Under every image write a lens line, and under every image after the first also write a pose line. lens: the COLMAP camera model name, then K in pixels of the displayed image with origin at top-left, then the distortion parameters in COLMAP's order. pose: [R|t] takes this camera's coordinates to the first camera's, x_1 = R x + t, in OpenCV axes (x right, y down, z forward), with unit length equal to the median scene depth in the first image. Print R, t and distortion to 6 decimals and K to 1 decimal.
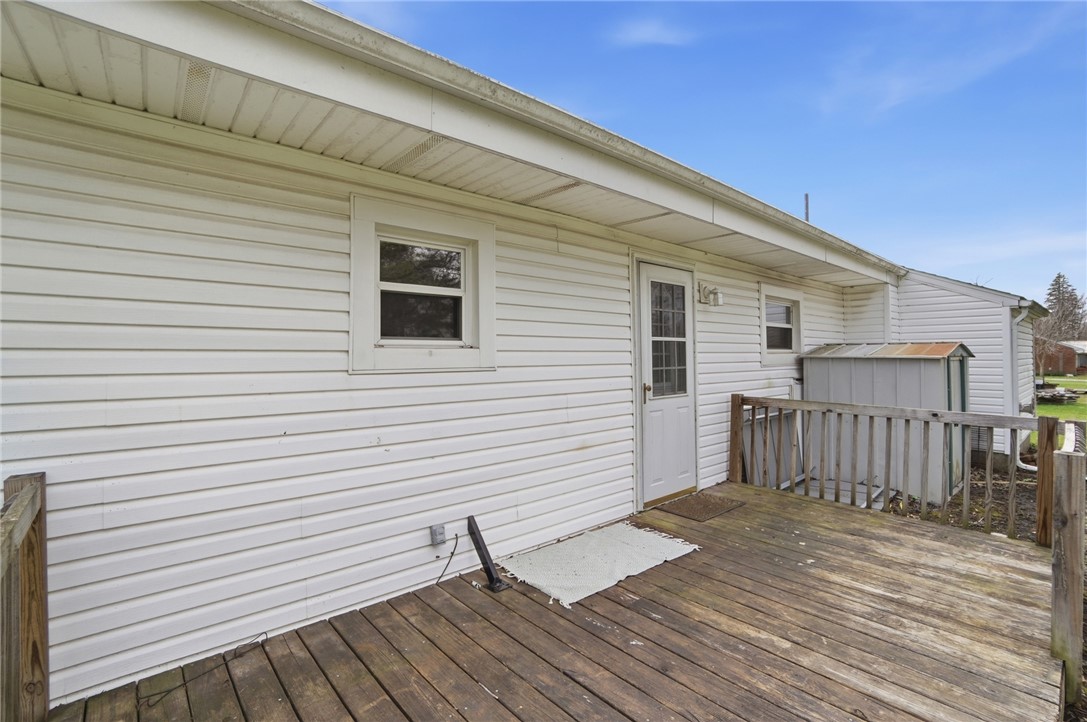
lens RADIAL K [[495.1, 0, 540.6], [0, 495.1, 349.5], [0, 0, 1]] dist [-0.066450, 0.024589]
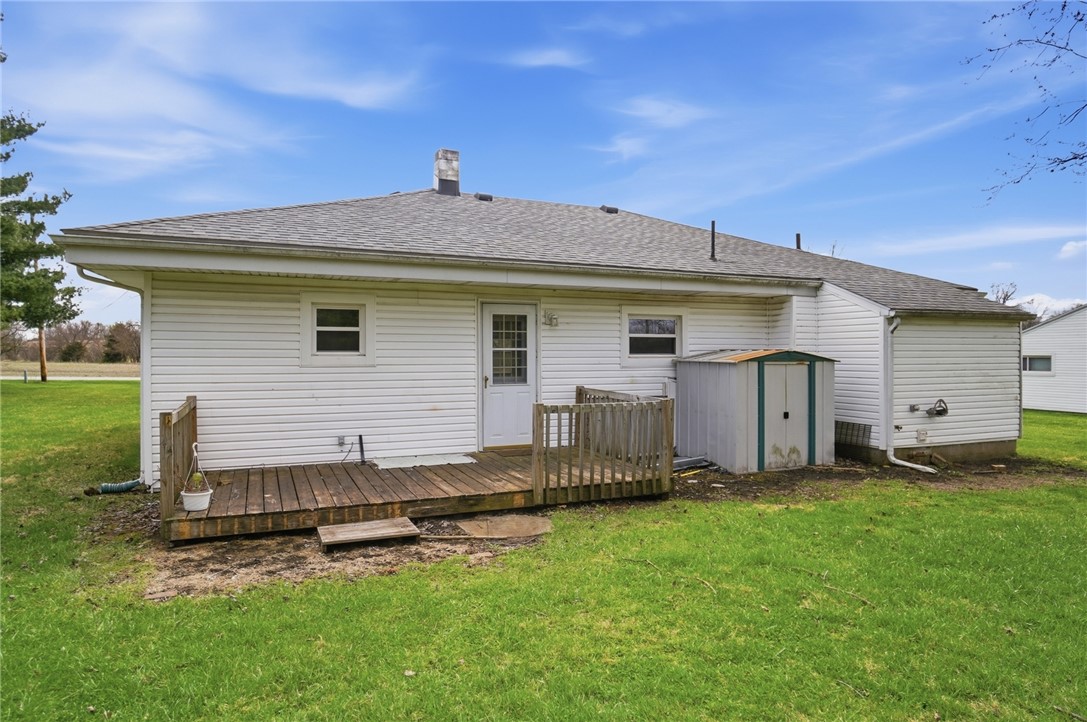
lens RADIAL K [[649.1, 0, 543.5], [0, 649.1, 361.0], [0, 0, 1]] dist [-0.007874, -0.001139]
pose [[0.952190, 0.006306, -0.305440, 1.090407], [0.000197, 0.999774, 0.021256, -0.029470], [0.305505, -0.020300, 0.951974, -1.056616]]
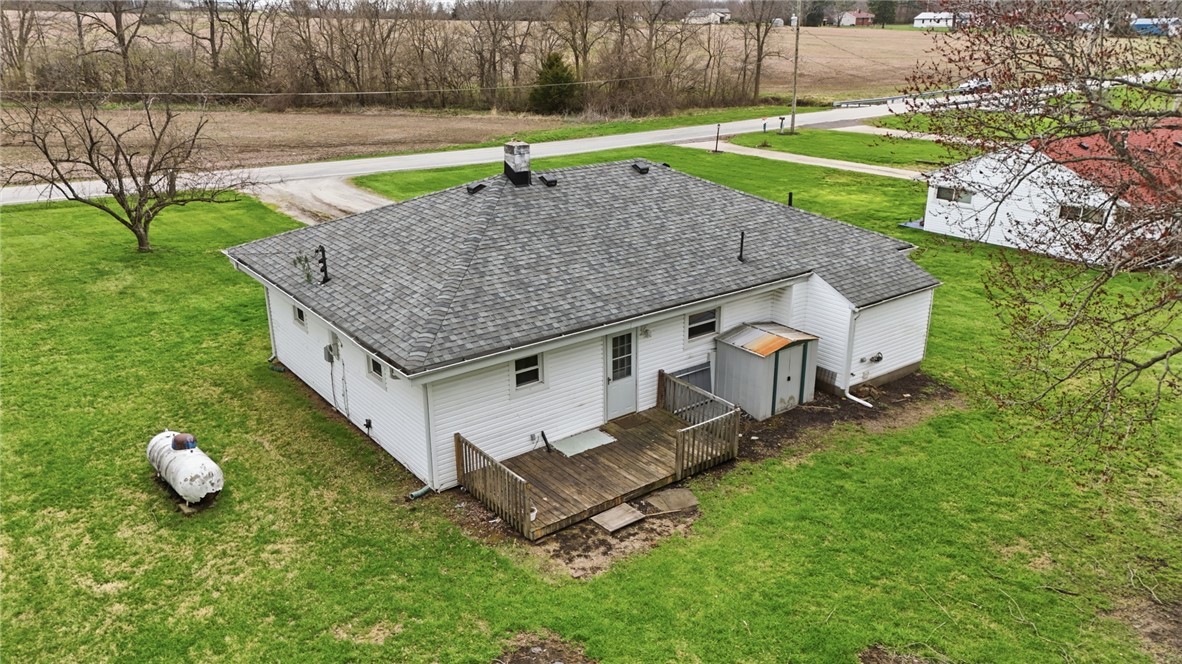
lens RADIAL K [[885.1, 0, 591.0], [0, 885.1, 332.0], [0, 0, 1]] dist [0.112240, -0.000183]
pose [[0.998313, 0.024277, -0.052745, 0.361390], [-0.004080, 0.935478, 0.353361, -1.787816], [0.057920, -0.352550, 0.933999, -3.227183]]
